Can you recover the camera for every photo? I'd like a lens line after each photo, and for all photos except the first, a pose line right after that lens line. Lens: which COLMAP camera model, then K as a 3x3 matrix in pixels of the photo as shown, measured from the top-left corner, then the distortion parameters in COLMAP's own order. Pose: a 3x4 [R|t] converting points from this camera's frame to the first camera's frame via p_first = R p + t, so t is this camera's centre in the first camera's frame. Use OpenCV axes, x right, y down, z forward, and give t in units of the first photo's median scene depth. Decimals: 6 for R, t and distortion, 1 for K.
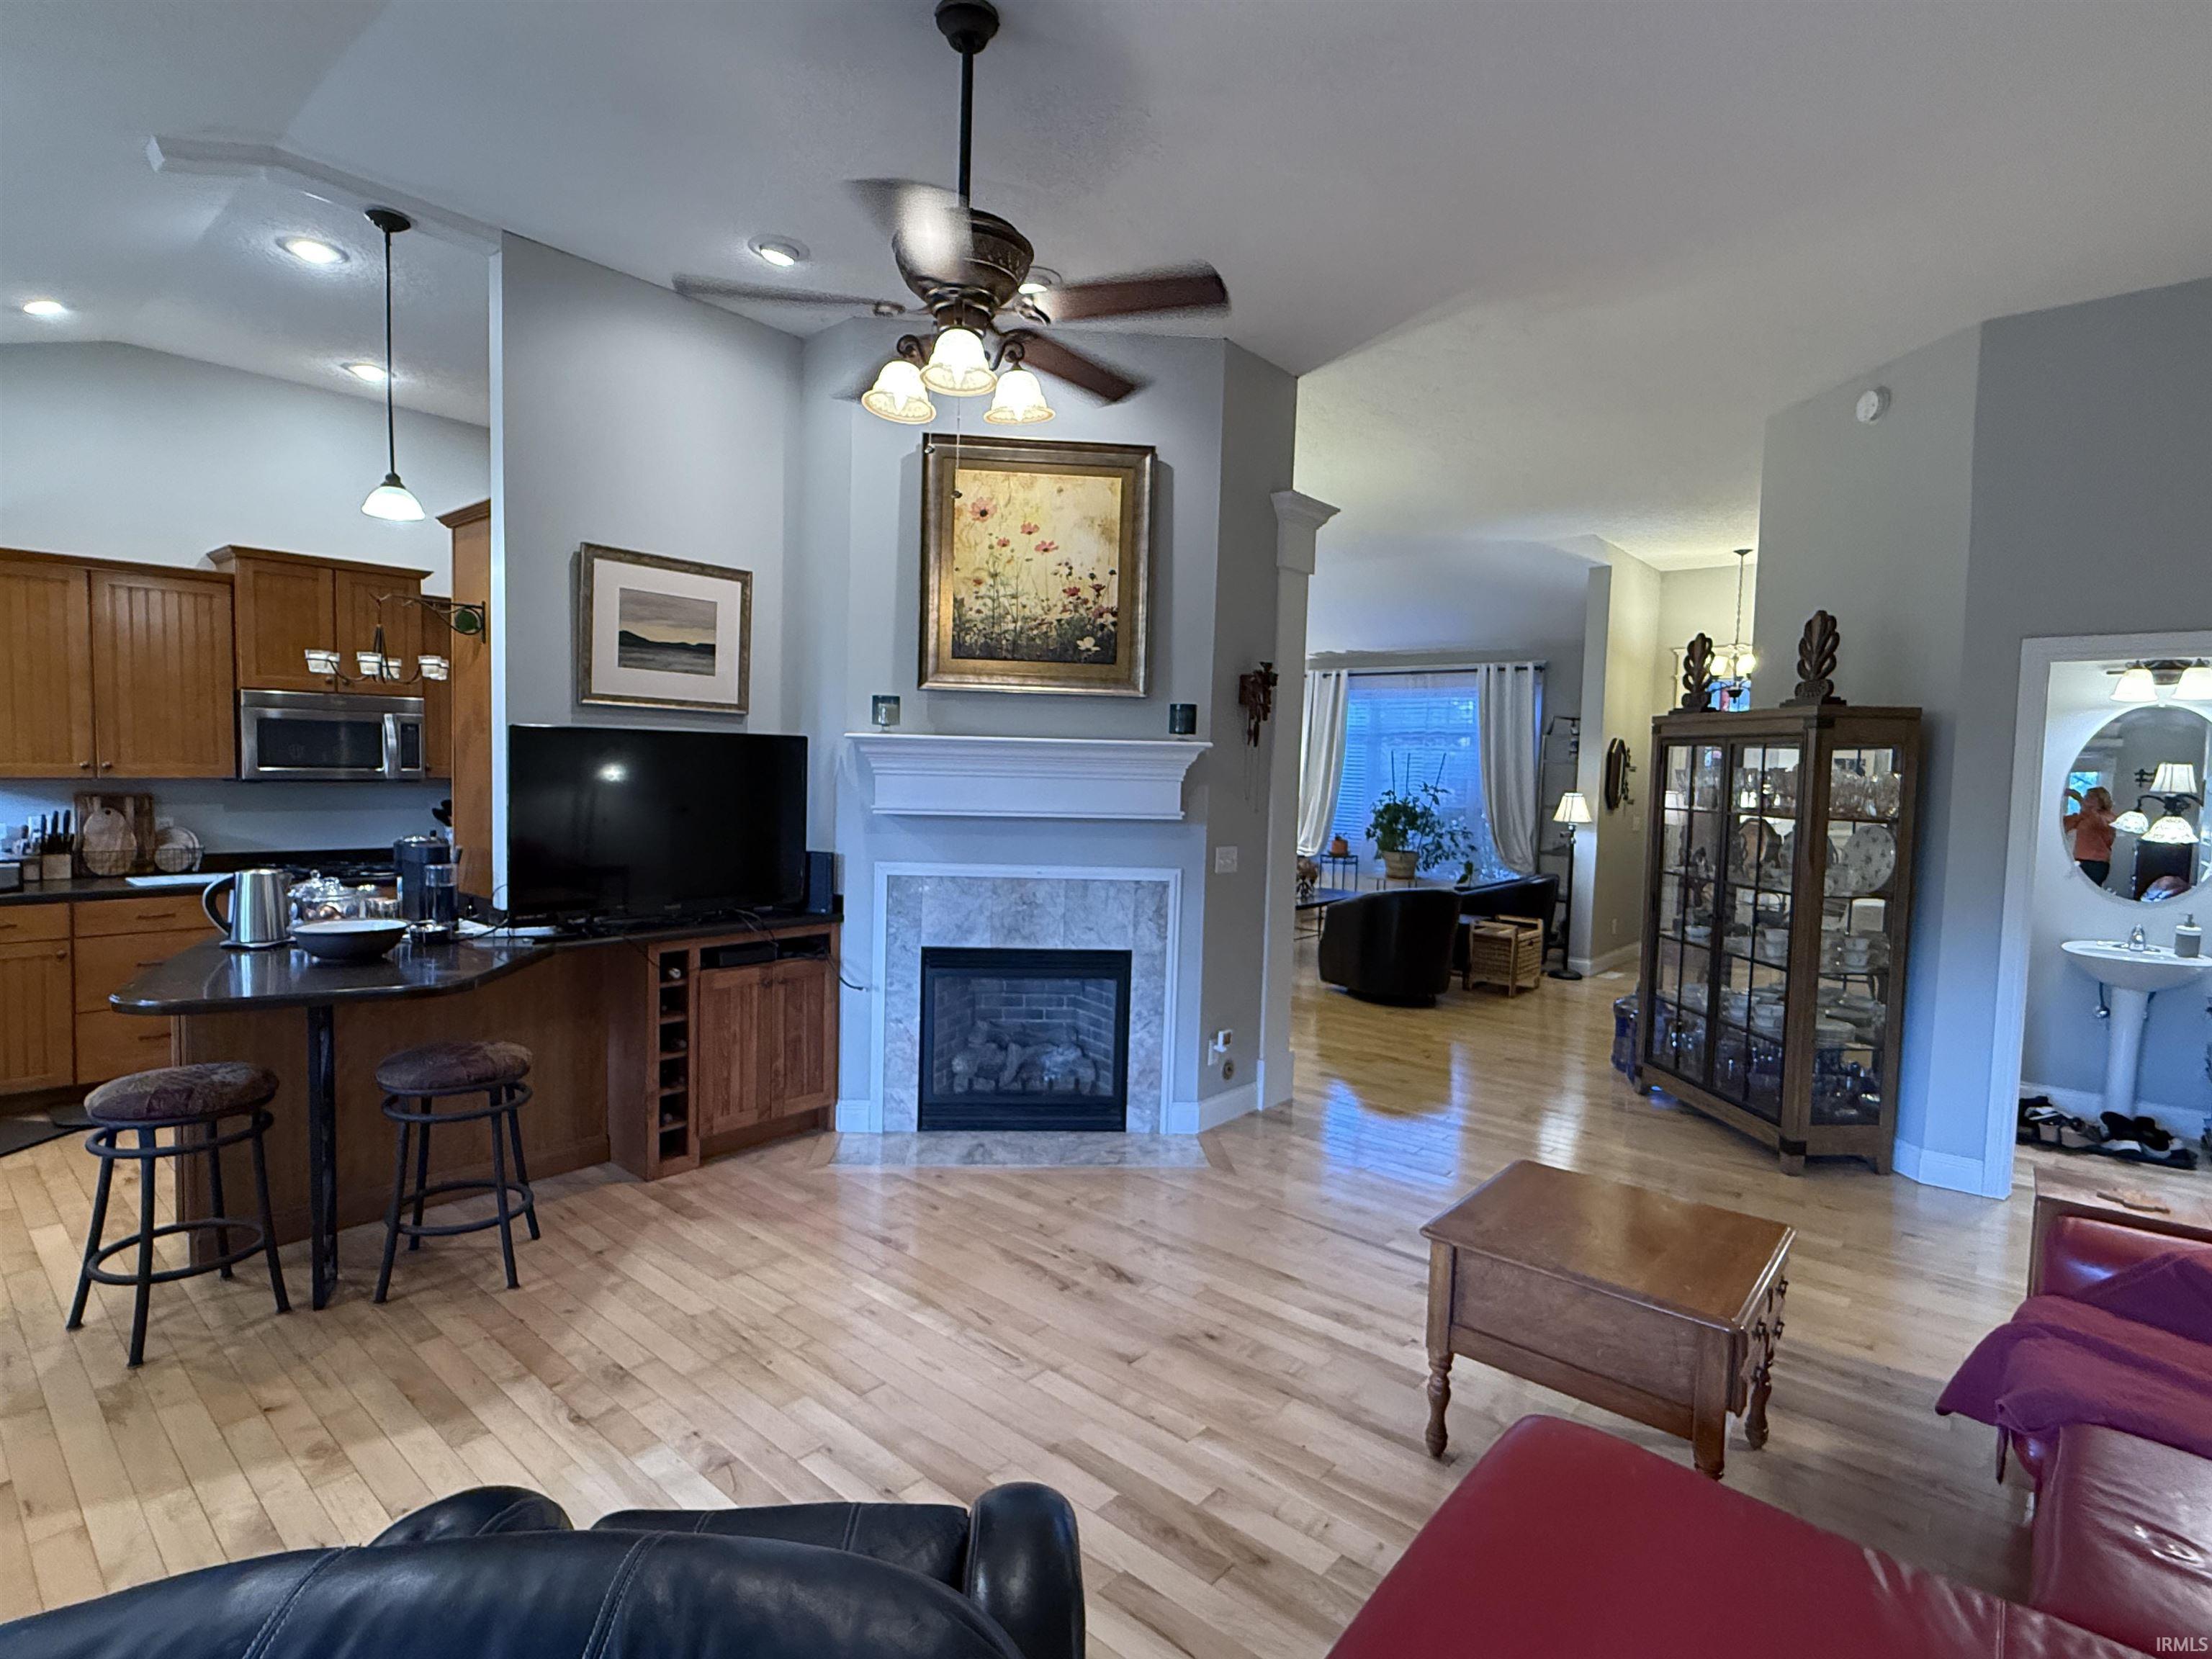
lens RADIAL K [[1101.7, 0, 1103.1], [0, 1101.7, 827.0], [0, 0, 1]] dist [-0.004998, 0.000059]
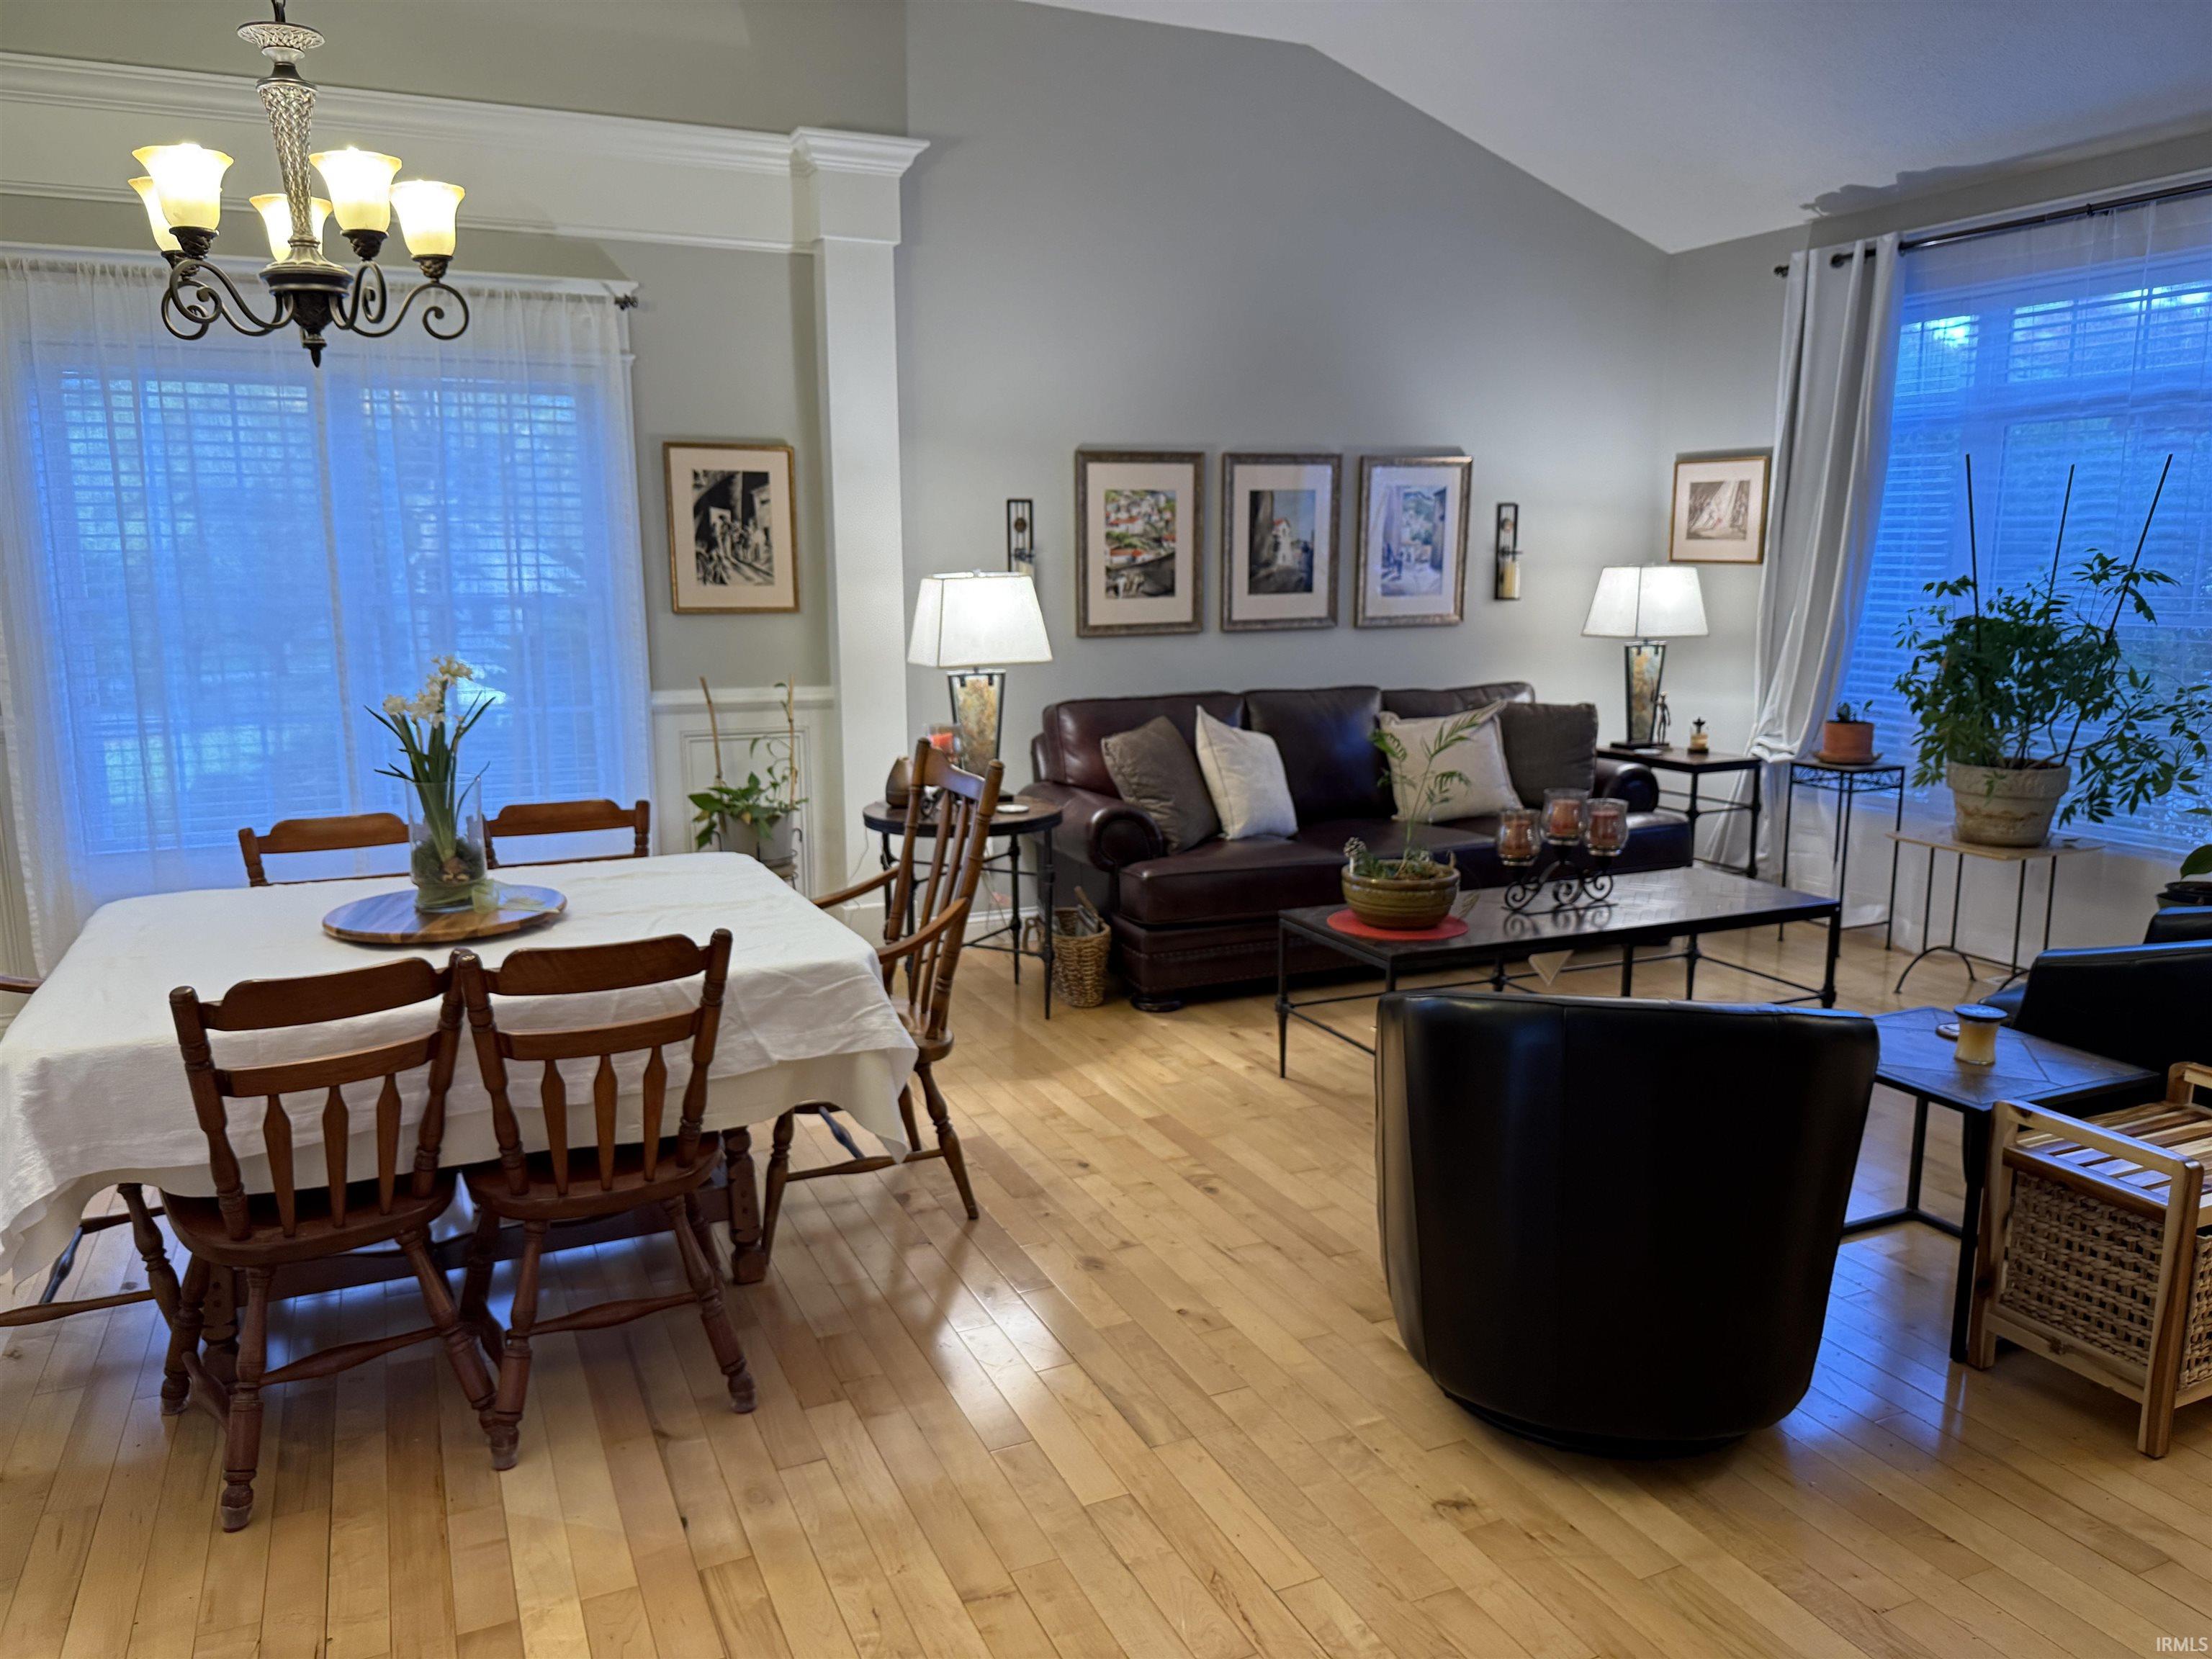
lens RADIAL K [[1566.6, 0, 1104.7], [0, 1566.6, 830.1], [0, 0, 1]] dist [0.003321, 0.000915]
pose [[0.911333, 0.050258, -0.408590, 0.091612], [-0.008249, 0.994550, 0.103935, -0.001951], [0.411587, -0.091349, 0.906781, 0.191575]]
